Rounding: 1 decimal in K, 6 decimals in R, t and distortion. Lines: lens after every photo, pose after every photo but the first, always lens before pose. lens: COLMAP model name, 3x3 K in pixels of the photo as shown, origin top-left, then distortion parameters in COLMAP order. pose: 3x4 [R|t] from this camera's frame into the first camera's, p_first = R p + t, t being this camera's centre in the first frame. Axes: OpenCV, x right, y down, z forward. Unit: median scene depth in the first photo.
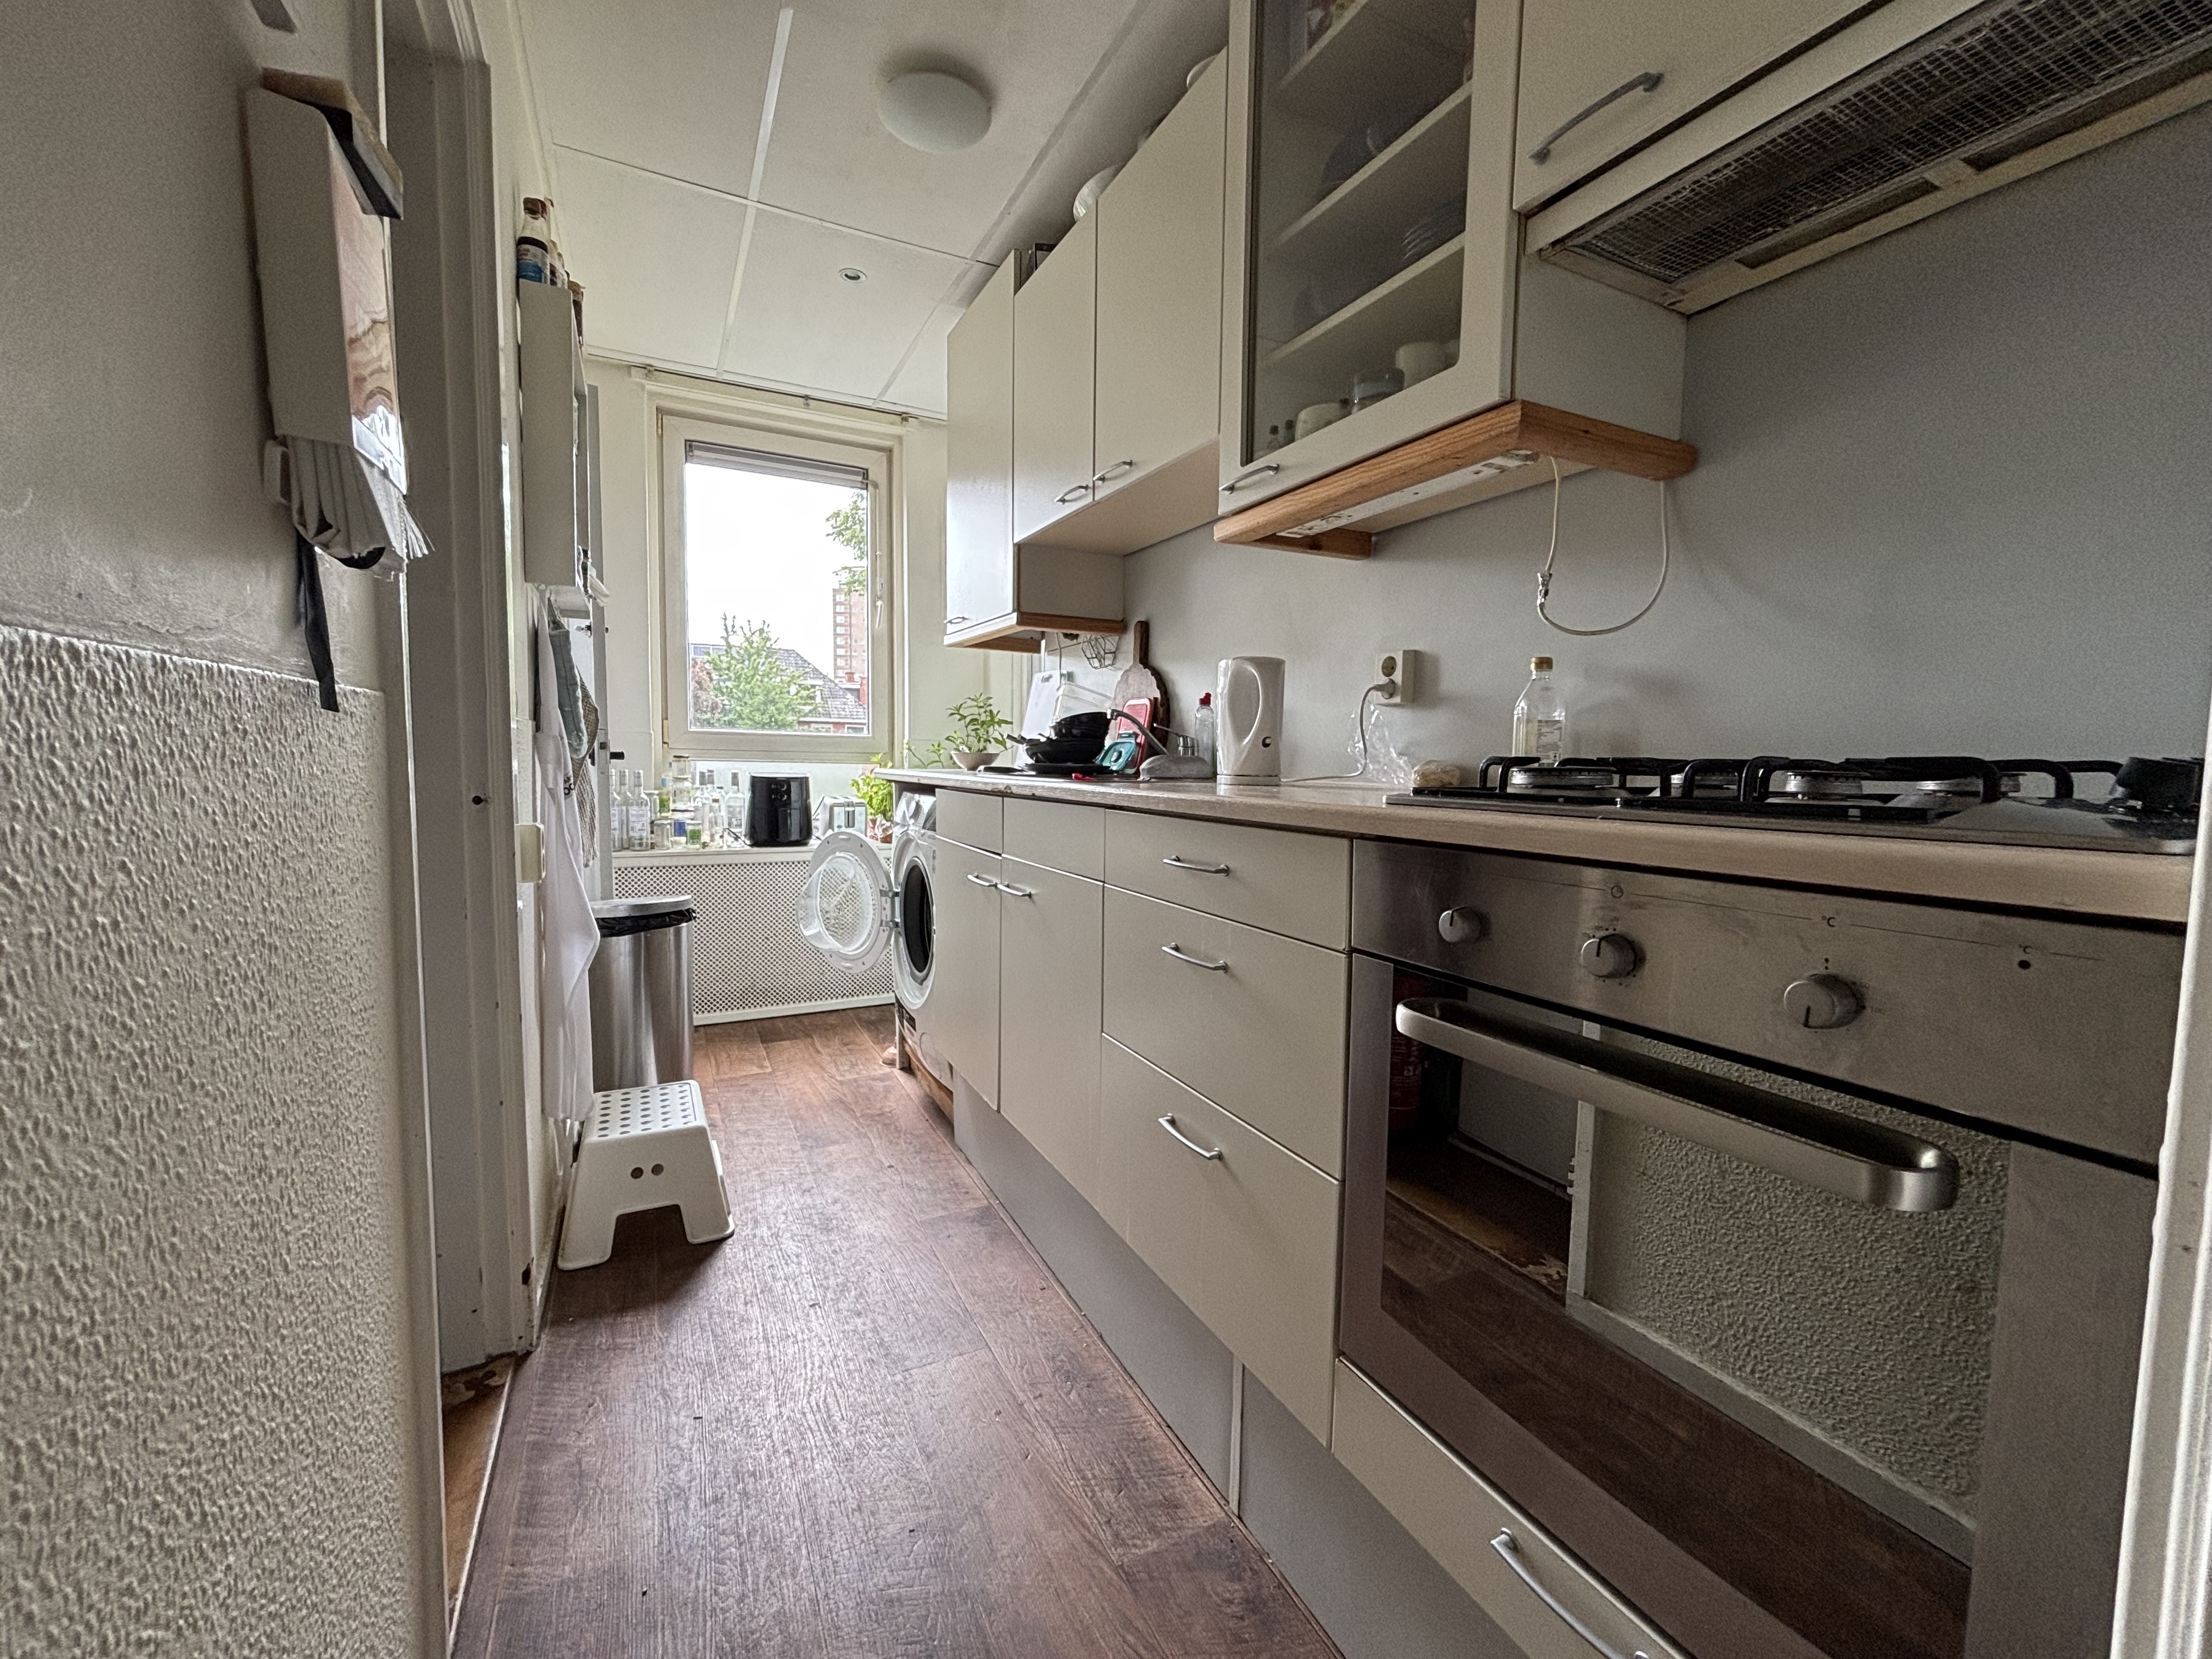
lens RADIAL K [[884.1, 0, 1110.1], [0, 884.1, 822.5], [0, 0, 1]] dist [-0.003124, 0.000127]
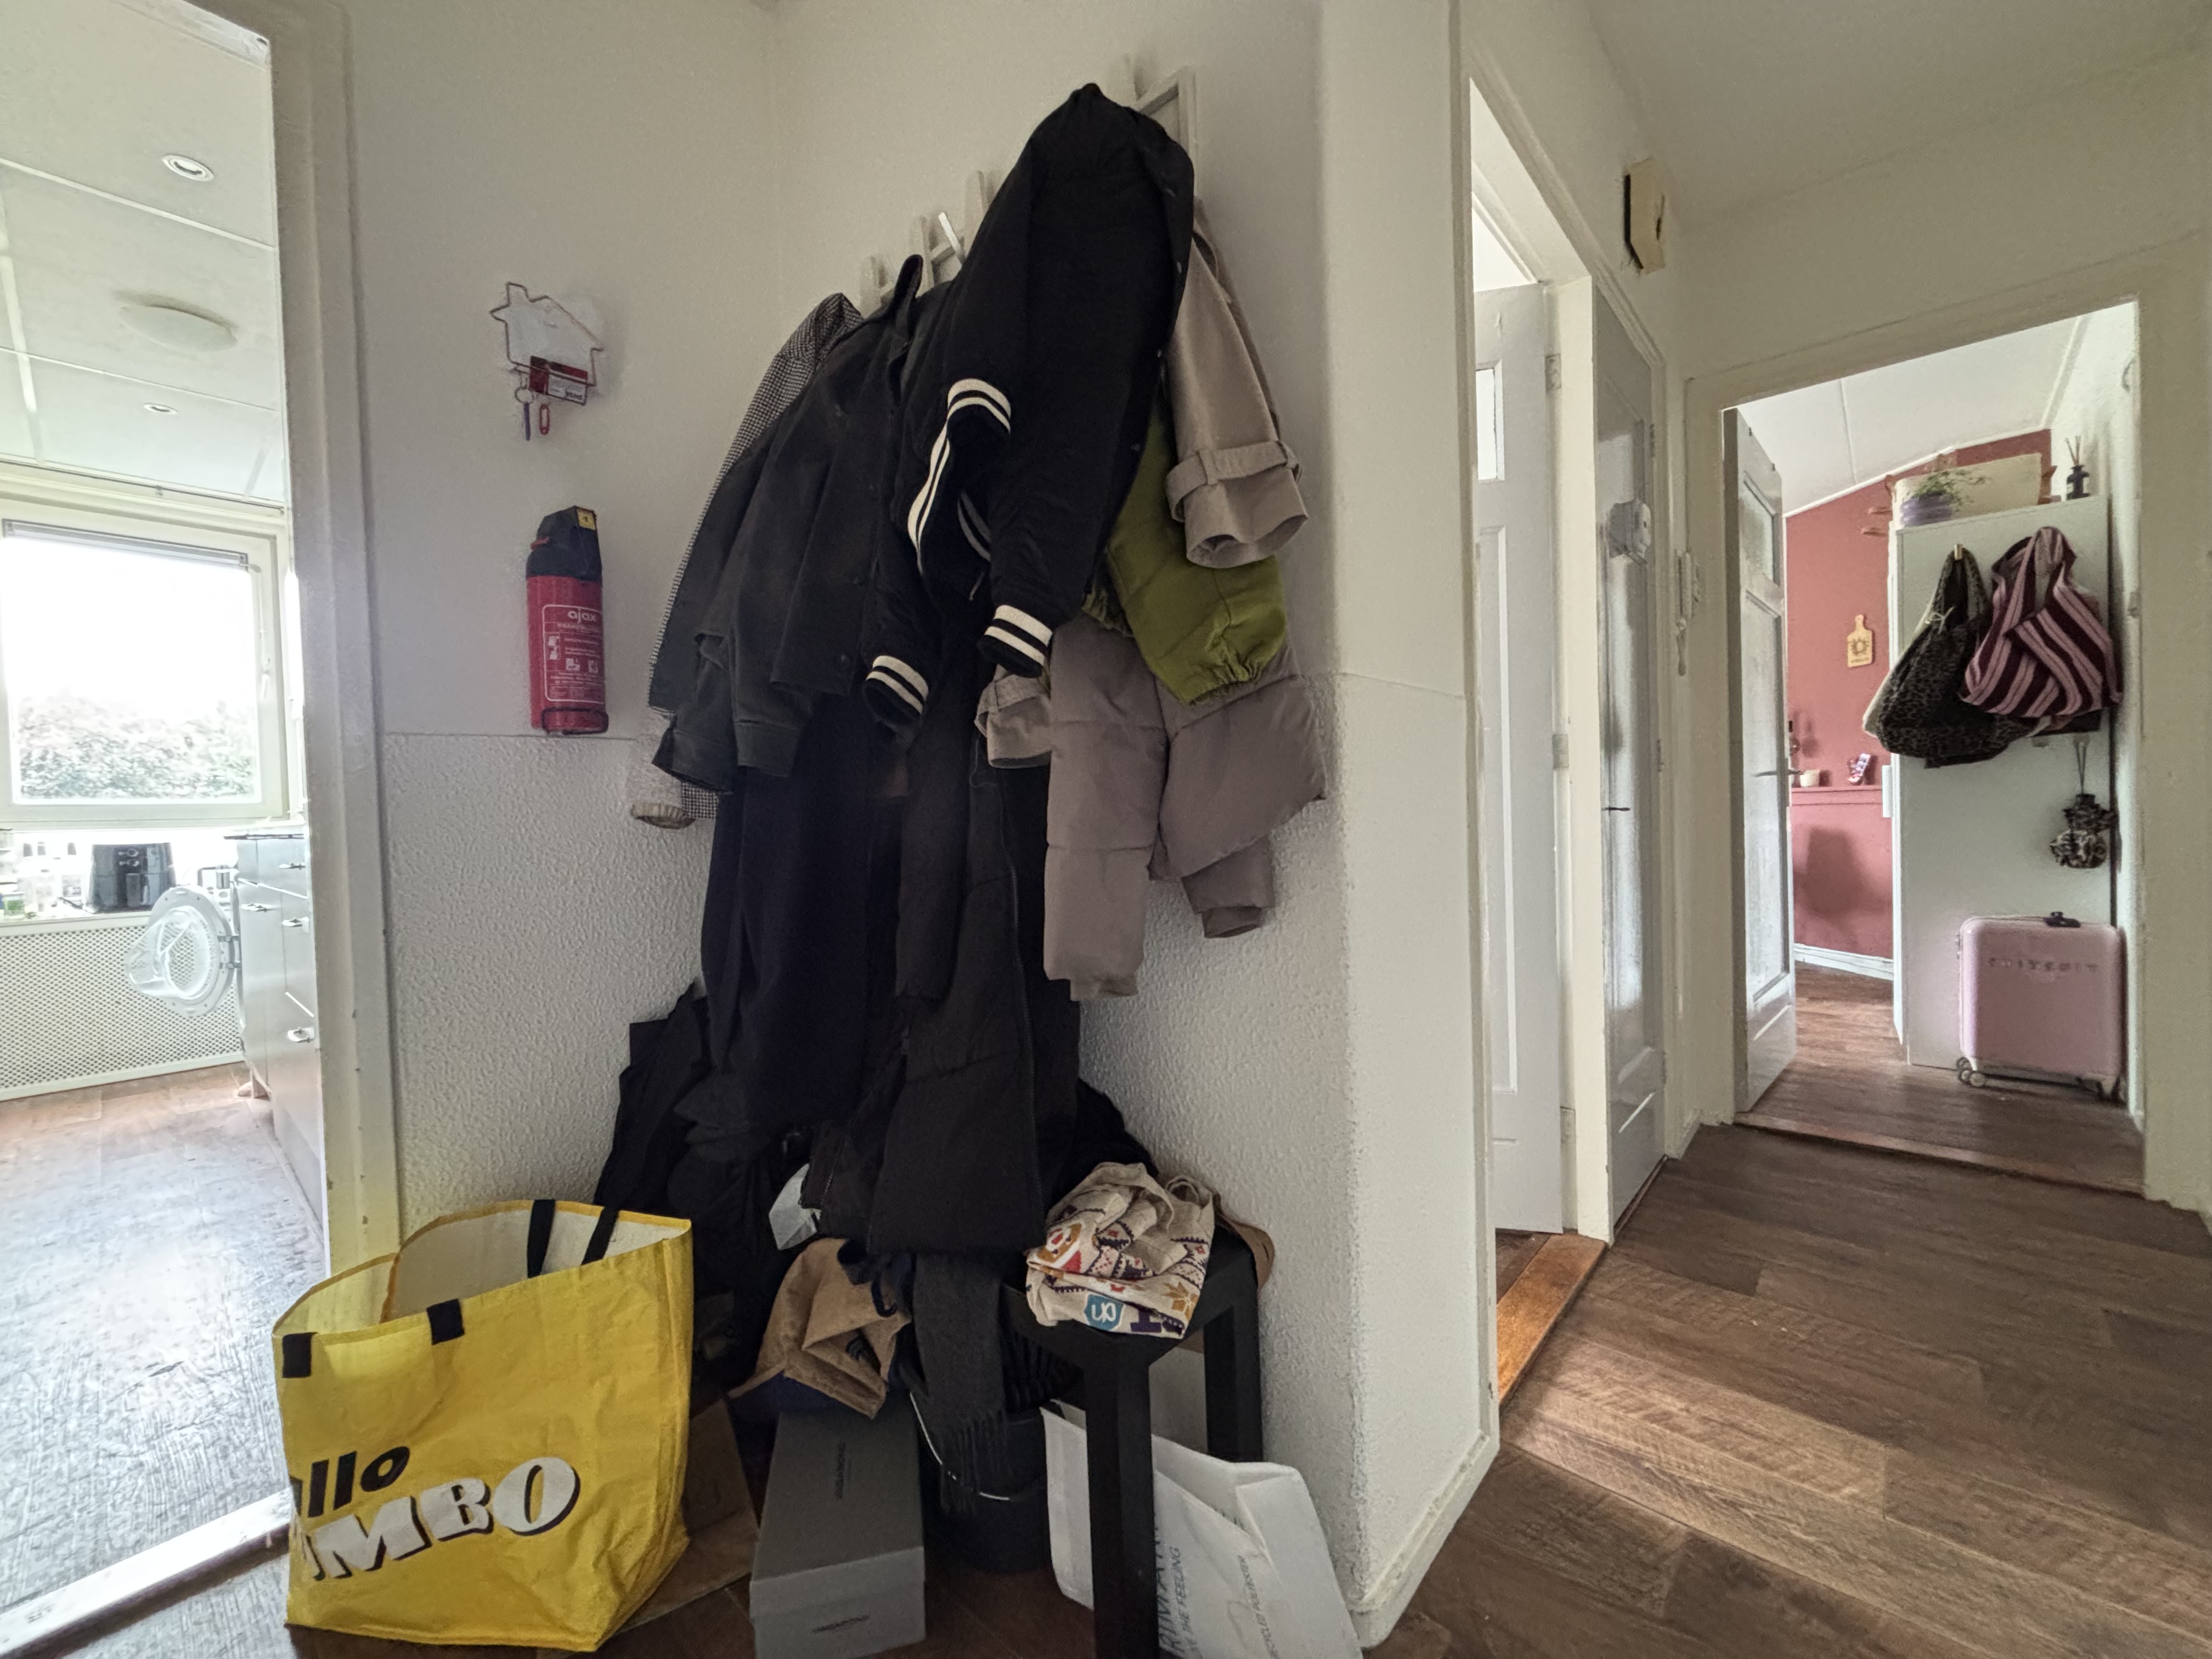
lens RADIAL K [[884.1, 0, 1104.4], [0, 884.1, 835.3], [0, 0, 1]] dist [-0.003124, 0.000127]
pose [[0.932582, -0.048261, 0.357718, 0.330200], [0.066535, 0.997024, -0.038946, 0.054992], [-0.354774, 0.060121, 0.933017, -0.381072]]
